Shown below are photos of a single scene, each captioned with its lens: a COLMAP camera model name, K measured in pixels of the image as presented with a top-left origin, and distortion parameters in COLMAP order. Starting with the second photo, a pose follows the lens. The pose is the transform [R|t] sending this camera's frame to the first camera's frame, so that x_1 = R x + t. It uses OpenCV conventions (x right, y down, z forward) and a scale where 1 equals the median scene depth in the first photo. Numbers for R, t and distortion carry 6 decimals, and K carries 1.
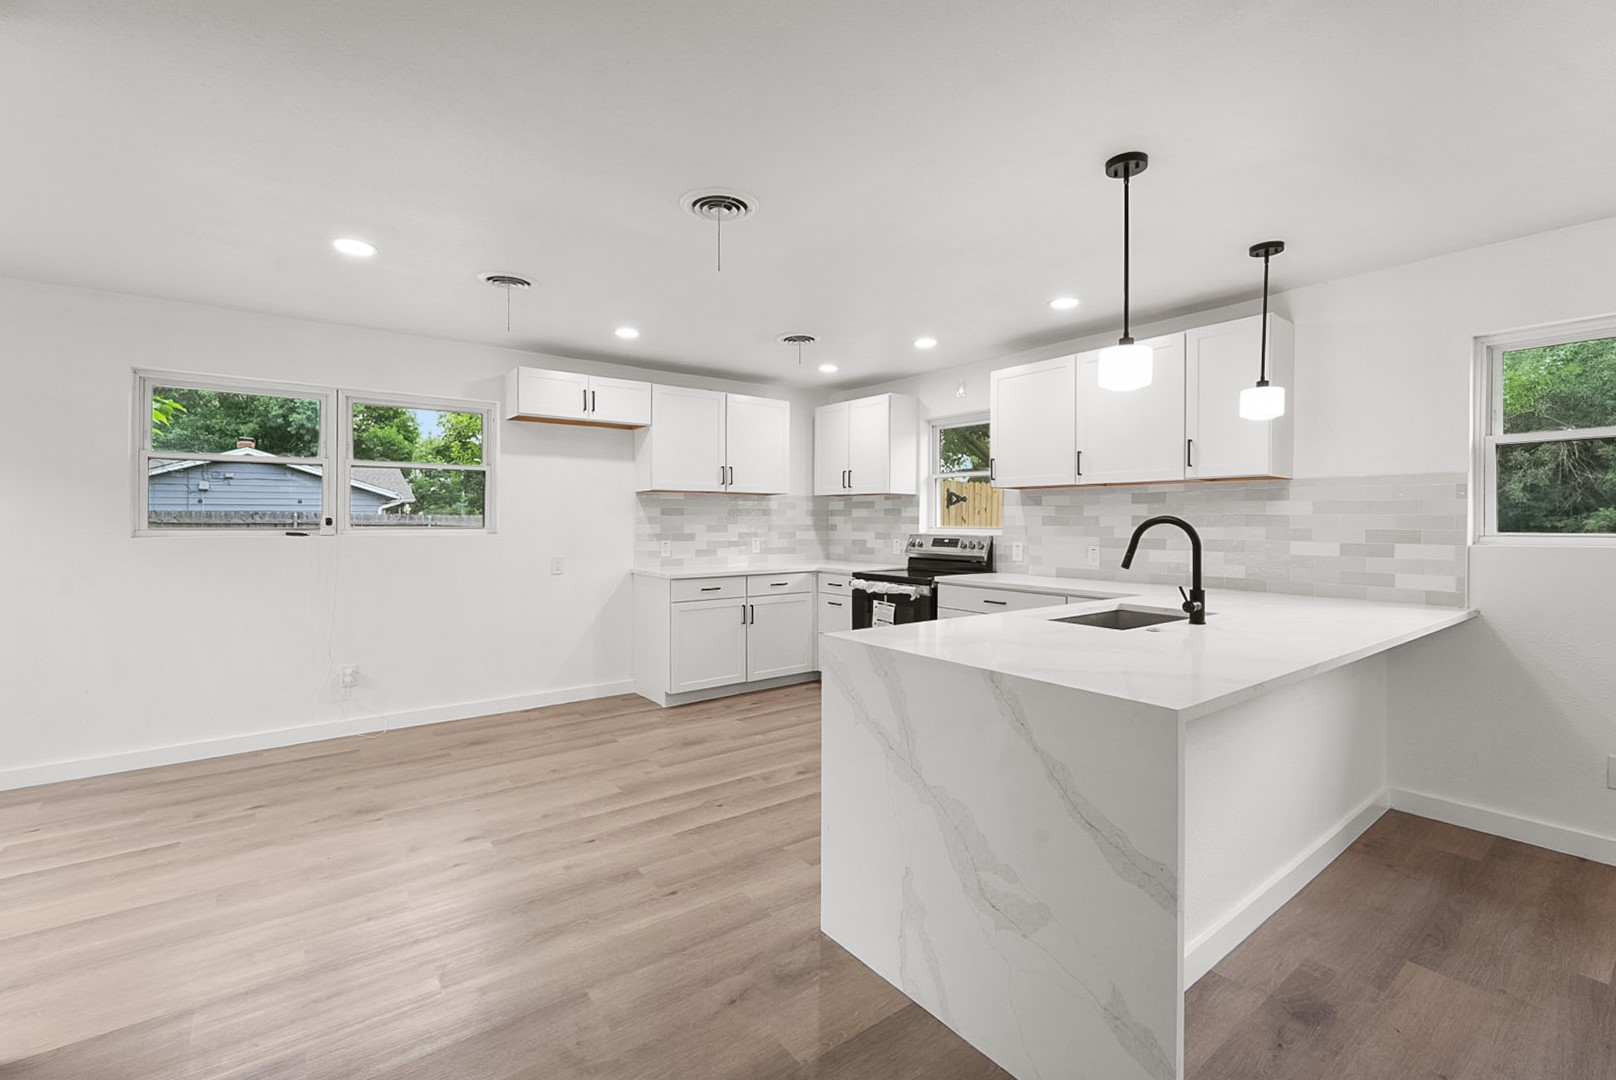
lens RADIAL K [[693.5, 0, 803.7], [0, 693.5, 541.4], [0, 0, 1]] dist [-0.001284, 0.000055]
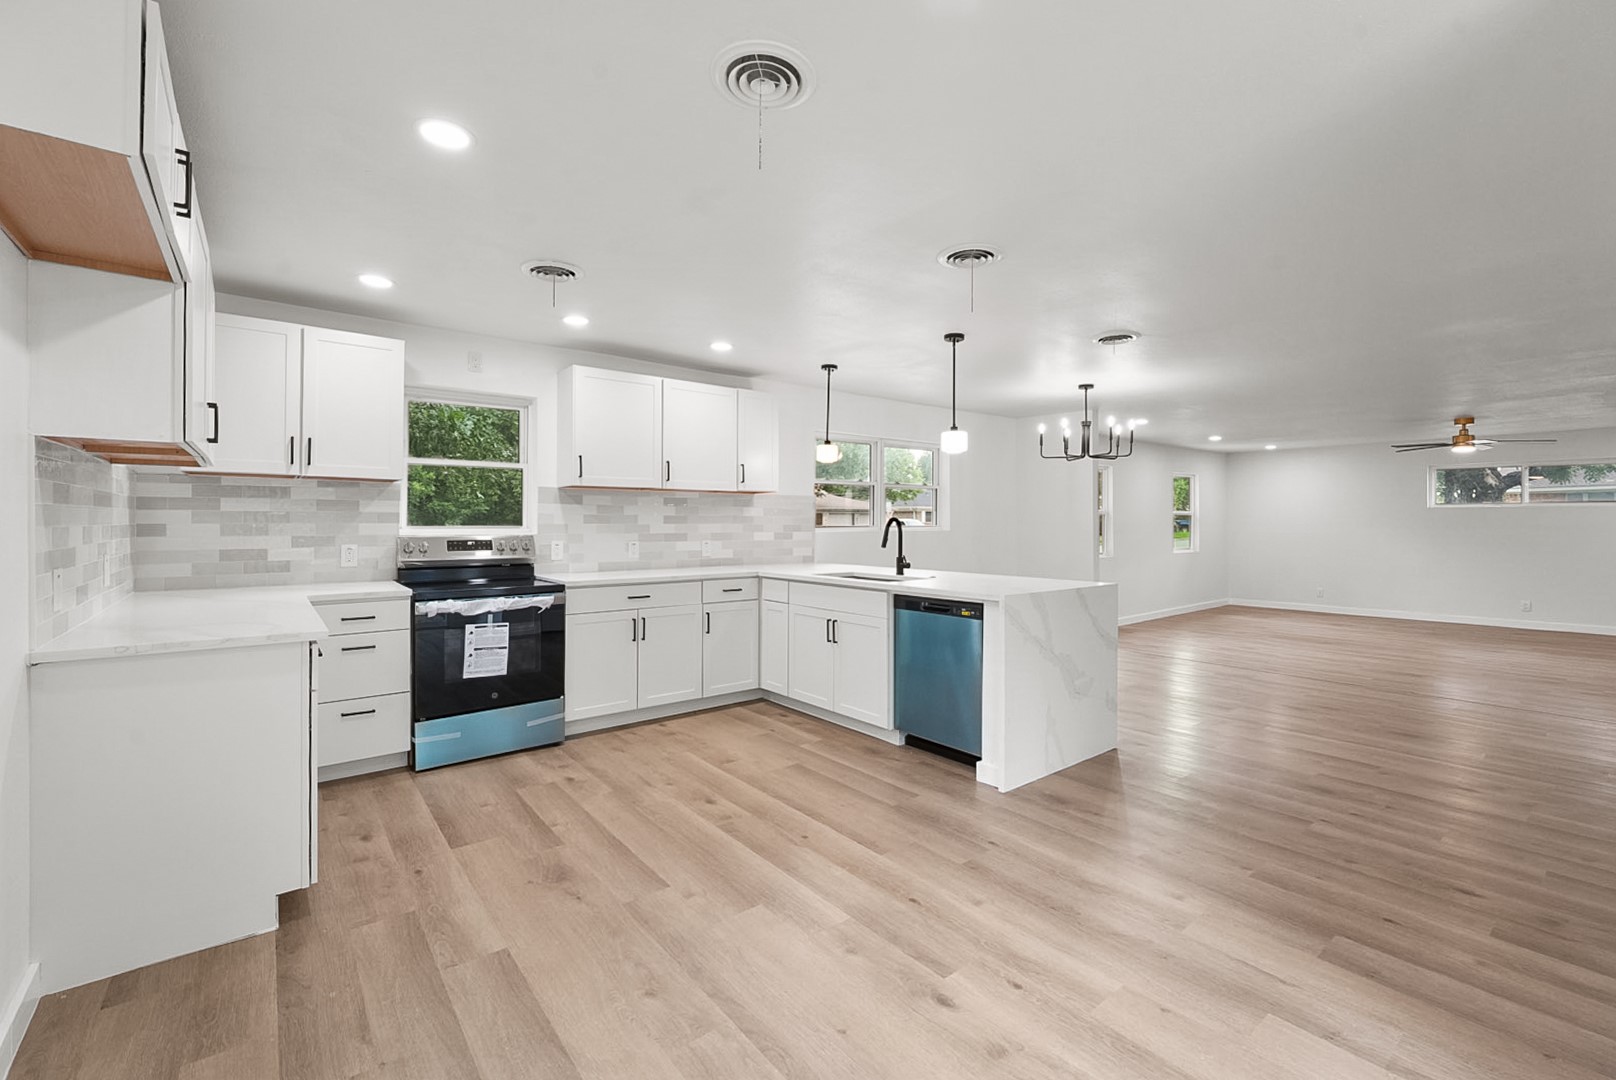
lens RADIAL K [[693.5, 0, 803.9], [0, 693.5, 526.0], [0, 0, 1]] dist [-0.001284, 0.000055]
pose [[-0.033134, 0.002114, 0.999449, -0.792649], [0.035538, 0.999368, -0.000936, -0.007910], [-0.998819, 0.035488, -0.033188, 0.808470]]
